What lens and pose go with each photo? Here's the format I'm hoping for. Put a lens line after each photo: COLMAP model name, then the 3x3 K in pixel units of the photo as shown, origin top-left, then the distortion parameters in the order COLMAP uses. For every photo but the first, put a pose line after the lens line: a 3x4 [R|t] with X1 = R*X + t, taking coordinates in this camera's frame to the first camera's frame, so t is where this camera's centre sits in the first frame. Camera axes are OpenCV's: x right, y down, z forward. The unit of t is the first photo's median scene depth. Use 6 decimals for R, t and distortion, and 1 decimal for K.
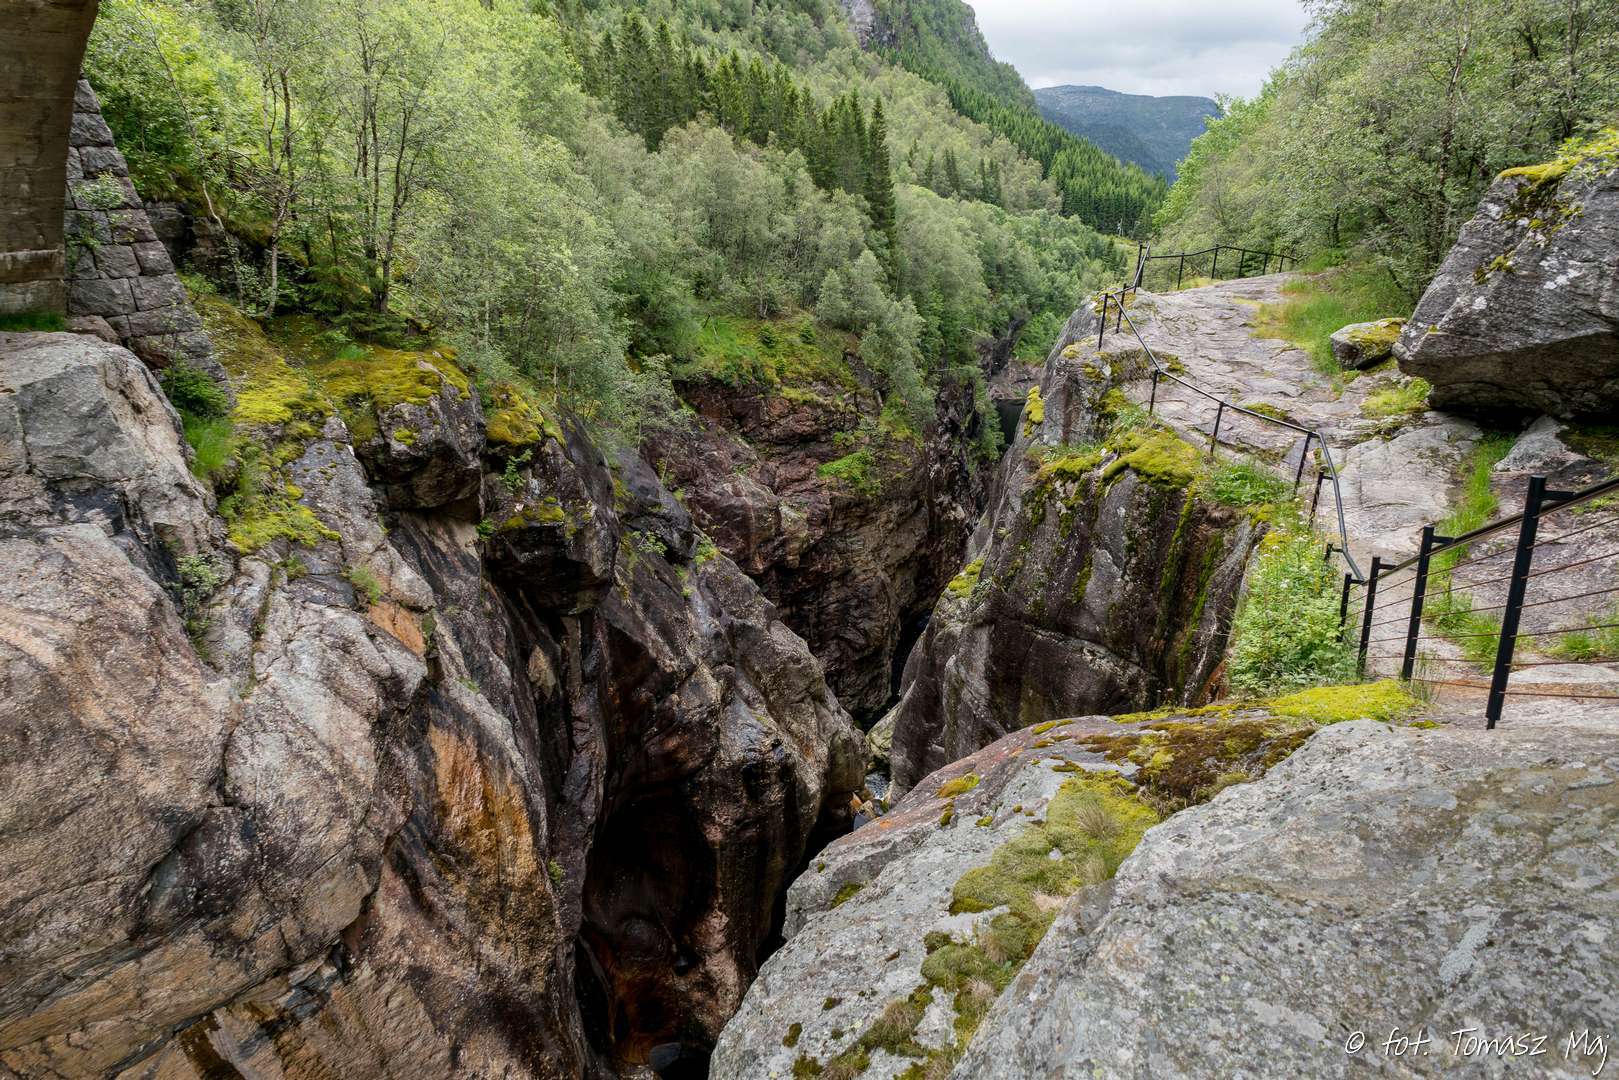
lens RADIAL K [[916.5, 0, 809.5], [0, 916.5, 540.0], [0, 0, 1]] dist [-0.033488, 0.002967]
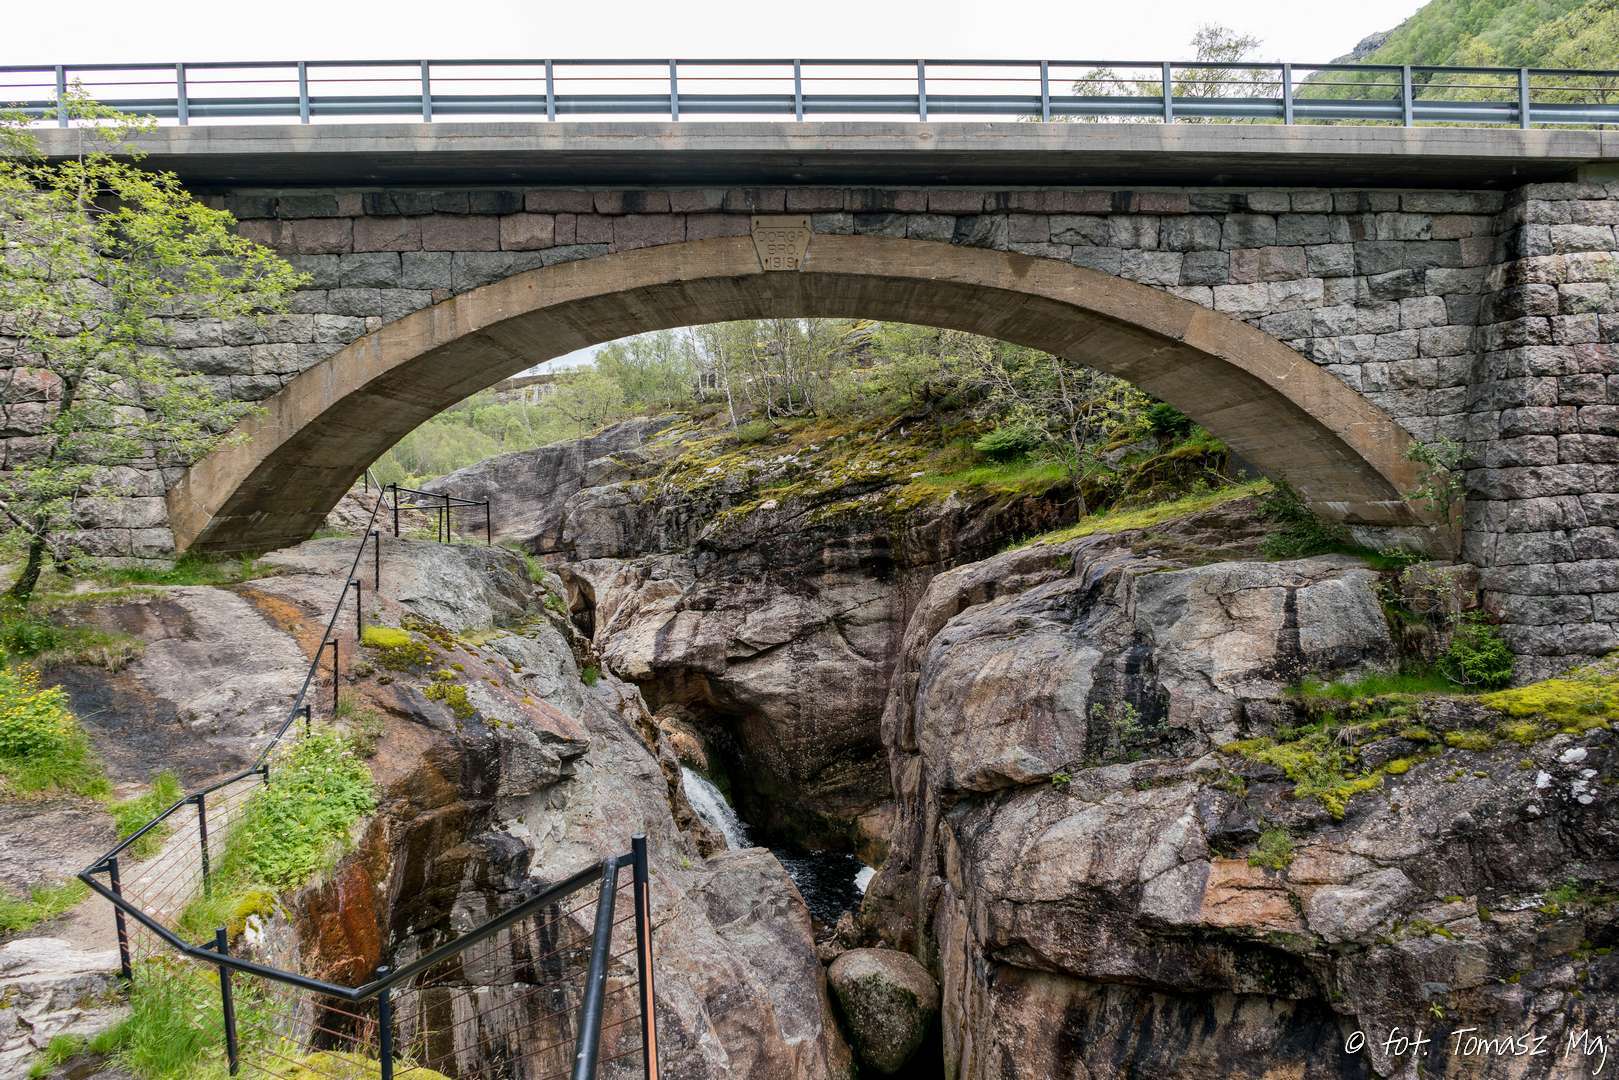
lens RADIAL K [[928.3, 0, 811.5], [0, 928.3, 539.2], [0, 0, 1]] dist [-0.026376, 0.001488]
pose [[-0.772459, 0.034519, -0.634126, 0.087807], [-0.214359, 0.925748, 0.311514, -0.082508], [0.597794, 0.376562, -0.707703, 0.237318]]
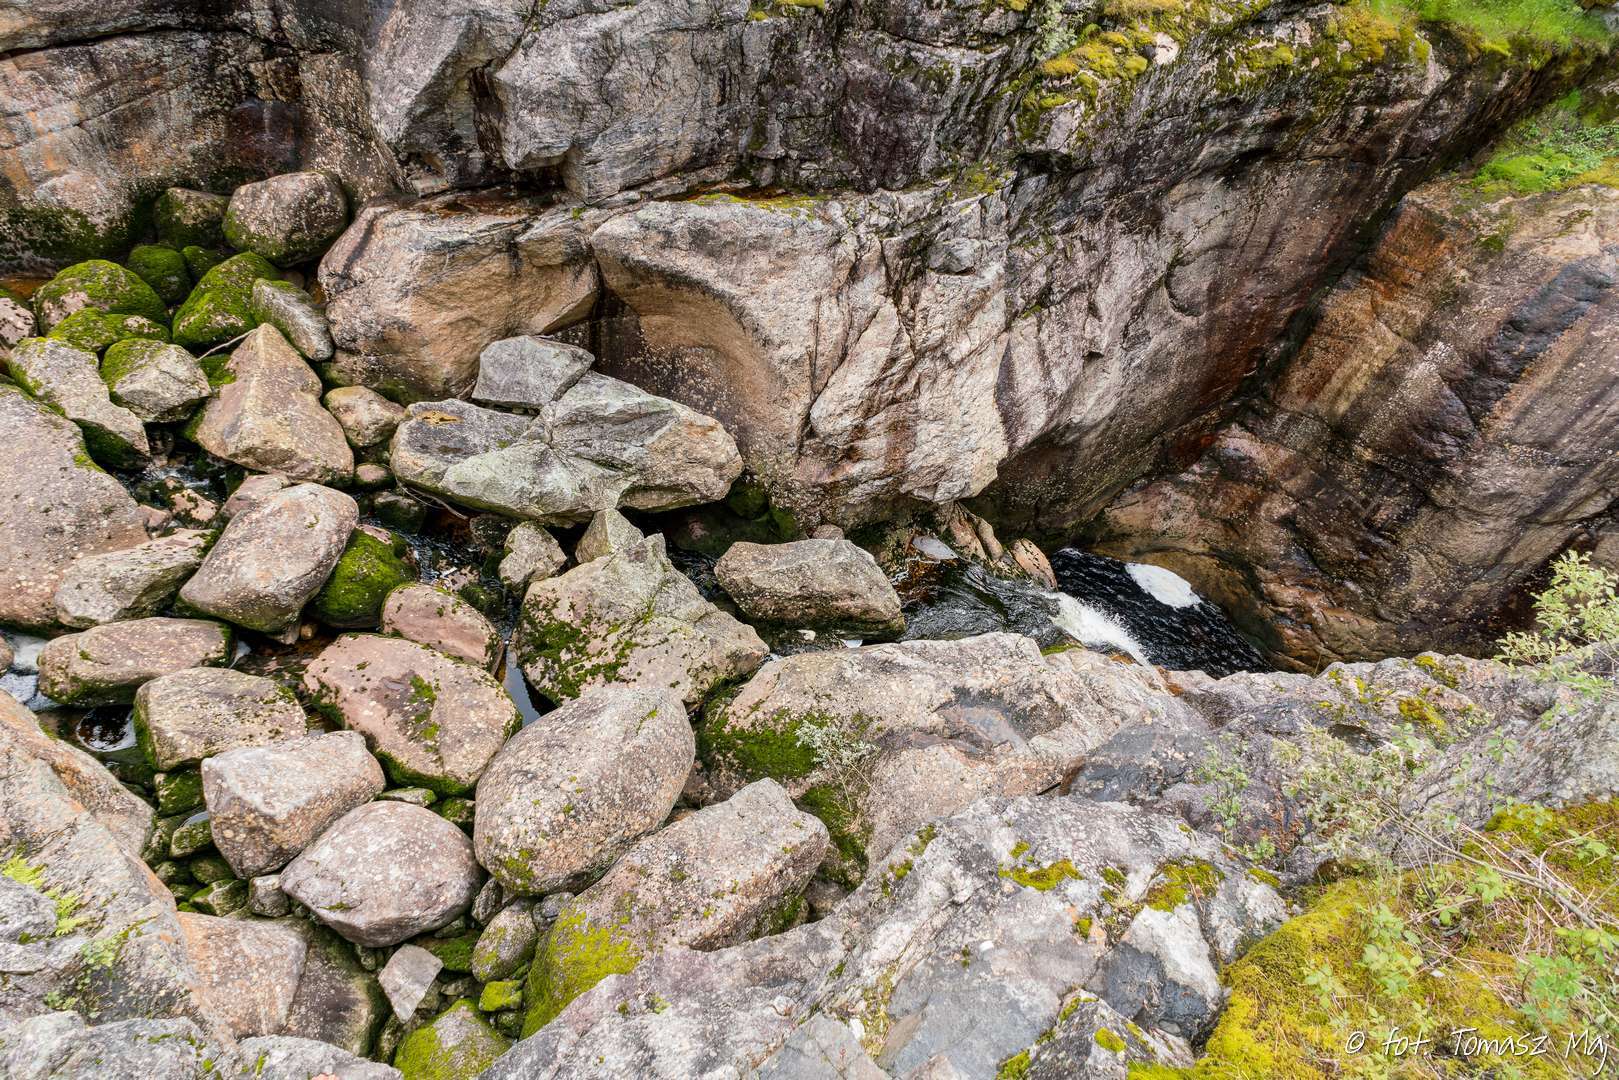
lens RADIAL K [[921.6, 0, 815.2], [0, 921.6, 540.6], [0, 0, 1]] dist [-0.027521, 0.002122]
pose [[0.065918, 0.712089, -0.698987, 0.027759], [-0.505725, 0.627716, 0.591790, 0.030280], [0.860173, 0.314486, 0.401499, -0.193660]]
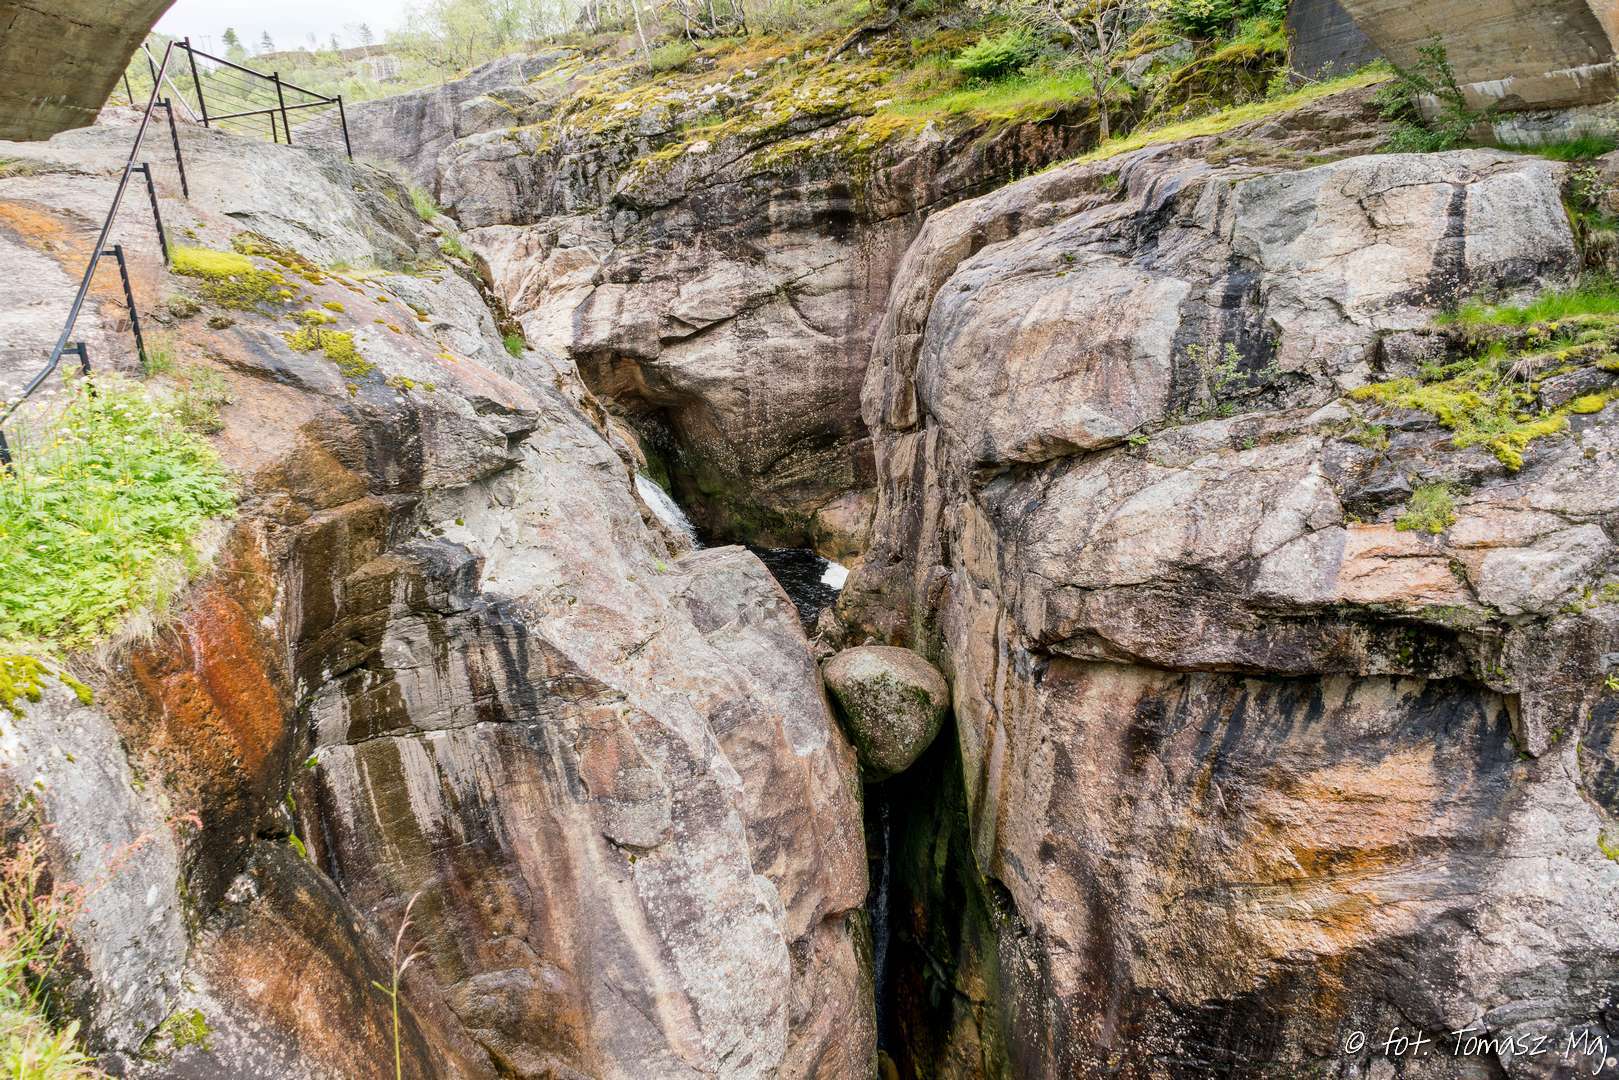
lens RADIAL K [[925.7, 0, 809.5], [0, 925.7, 540.0], [0, 0, 1]] dist [-0.027256, 0.002797]
pose [[-0.694217, 0.265786, -0.668895, 0.072284], [-0.232426, 0.796755, 0.557816, -0.044162], [0.681205, 0.542715, -0.491346, 0.194174]]
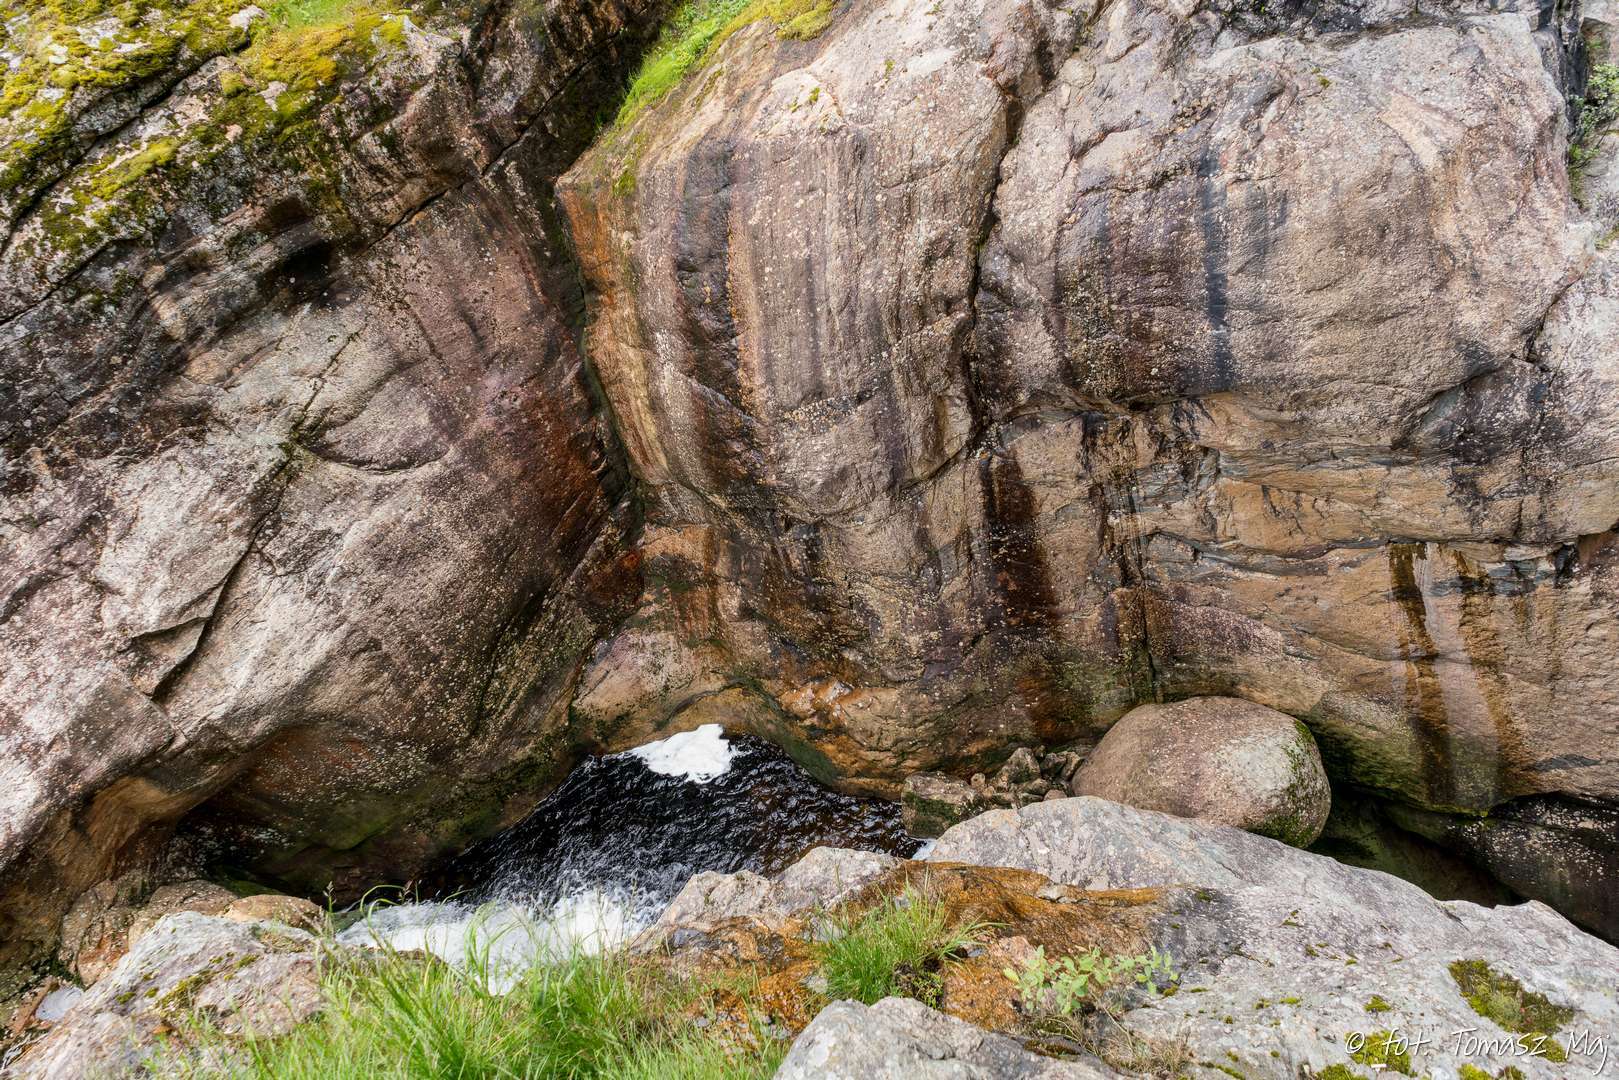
lens RADIAL K [[921.6, 0, 815.2], [0, 921.6, 540.6], [0, 0, 1]] dist [-0.027521, 0.002122]
pose [[0.319892, 0.499661, -0.804989, -0.003927], [-0.054623, 0.857947, 0.510826, 0.001746], [0.945878, -0.119438, 0.301743, -0.001415]]
